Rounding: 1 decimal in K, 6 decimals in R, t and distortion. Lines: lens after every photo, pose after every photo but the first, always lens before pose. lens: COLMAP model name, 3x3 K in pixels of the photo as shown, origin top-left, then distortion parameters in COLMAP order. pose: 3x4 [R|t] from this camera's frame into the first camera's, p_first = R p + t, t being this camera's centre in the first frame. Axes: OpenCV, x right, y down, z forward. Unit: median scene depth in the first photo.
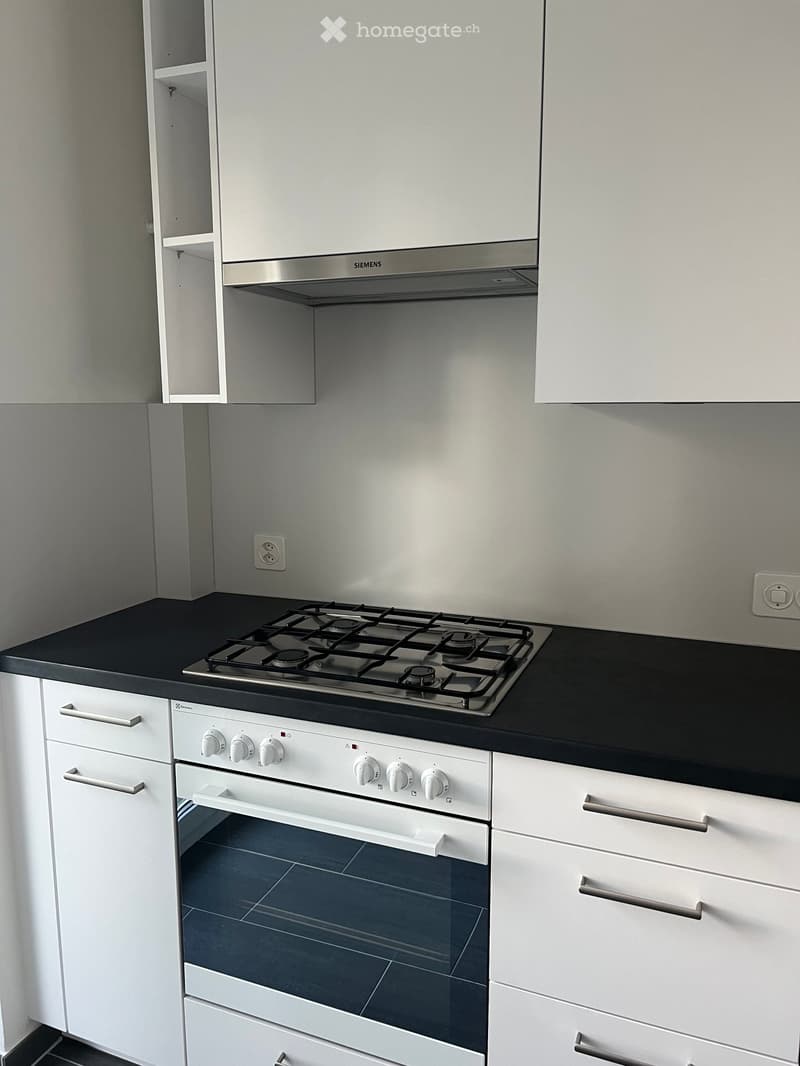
lens RADIAL K [[789.3, 0, 401.3], [0, 789.3, 524.6], [0, 0, 1]] dist [0.056274, -0.088189]
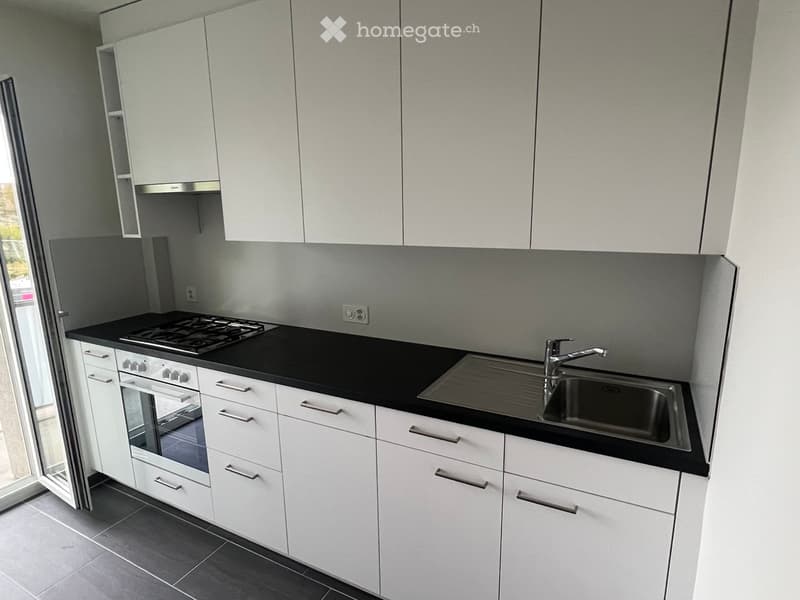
lens RADIAL K [[464.5, 0, 400.0], [0, 464.5, 300.0], [0, 0, 1]] dist [-0.006969, -0.000698]
pose [[0.993735, 0.007005, -0.111546, 0.833073], [-0.001407, 0.998739, 0.050188, -0.027060], [0.111757, -0.049716, 0.992491, -0.451491]]
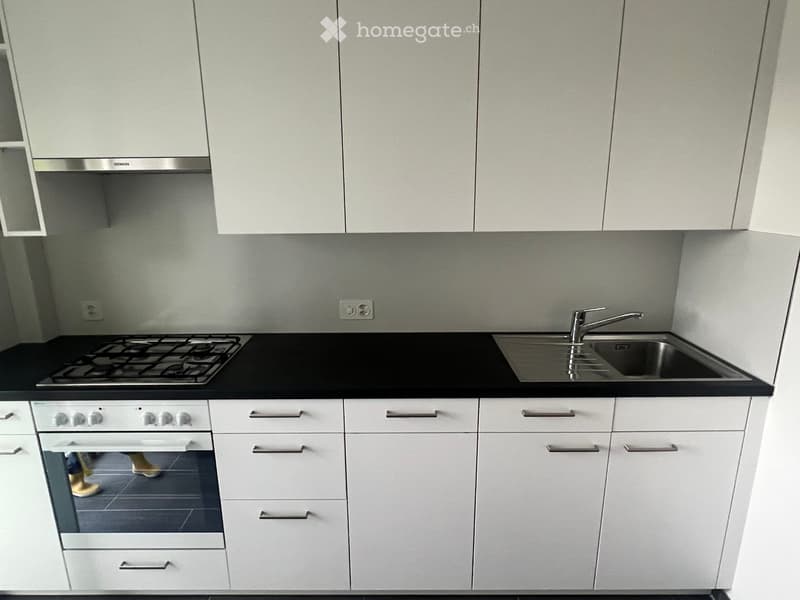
lens RADIAL K [[464.5, 0, 400.0], [0, 464.5, 300.0], [0, 0, 1]] dist [-0.006969, -0.000698]
pose [[0.929733, -0.095168, 0.355725, 0.144651], [0.064650, 0.993207, 0.096744, -0.059901], [-0.362516, -0.066949, 0.929570, -0.287398]]
